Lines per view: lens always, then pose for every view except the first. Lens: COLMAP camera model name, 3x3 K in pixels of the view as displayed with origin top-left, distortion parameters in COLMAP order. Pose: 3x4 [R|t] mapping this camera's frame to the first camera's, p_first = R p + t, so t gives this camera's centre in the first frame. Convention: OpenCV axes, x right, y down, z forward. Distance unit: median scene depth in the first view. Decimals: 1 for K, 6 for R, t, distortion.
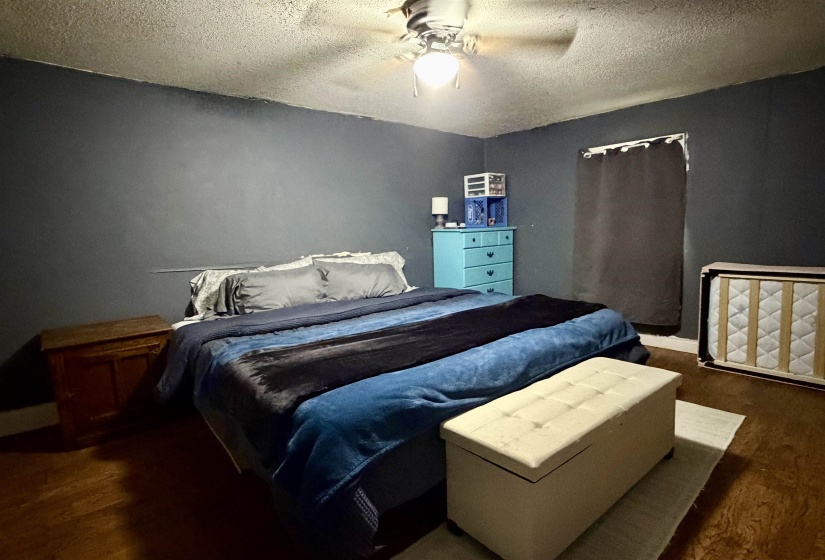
lens RADIAL K [[438.9, 0, 405.8], [0, 438.9, 290.3], [0, 0, 1]] dist [-0.002612, -0.000386]
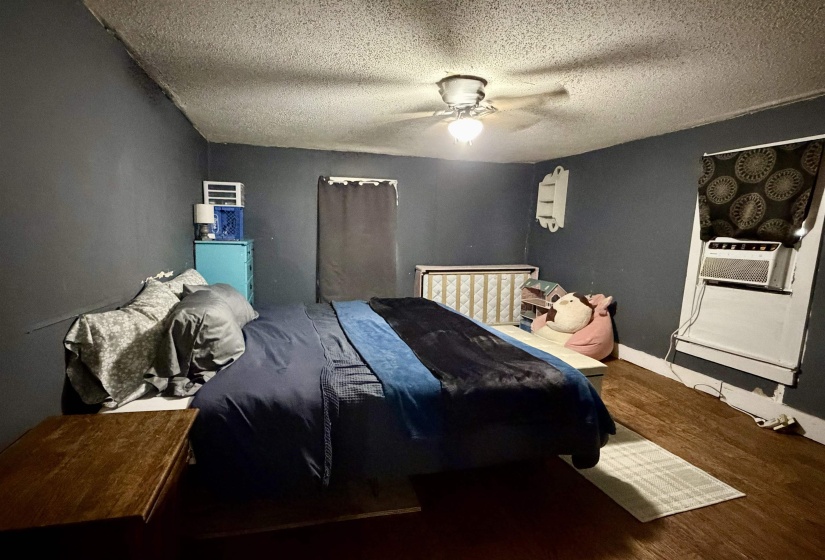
lens RADIAL K [[438.9, 0, 405.8], [0, 438.9, 290.3], [0, 0, 1]] dist [-0.002612, -0.000386]
pose [[0.407206, -0.088740, 0.909015, -0.644673], [0.104250, 0.993280, 0.050266, -0.051017], [-0.907367, 0.074296, 0.413721, 0.334627]]
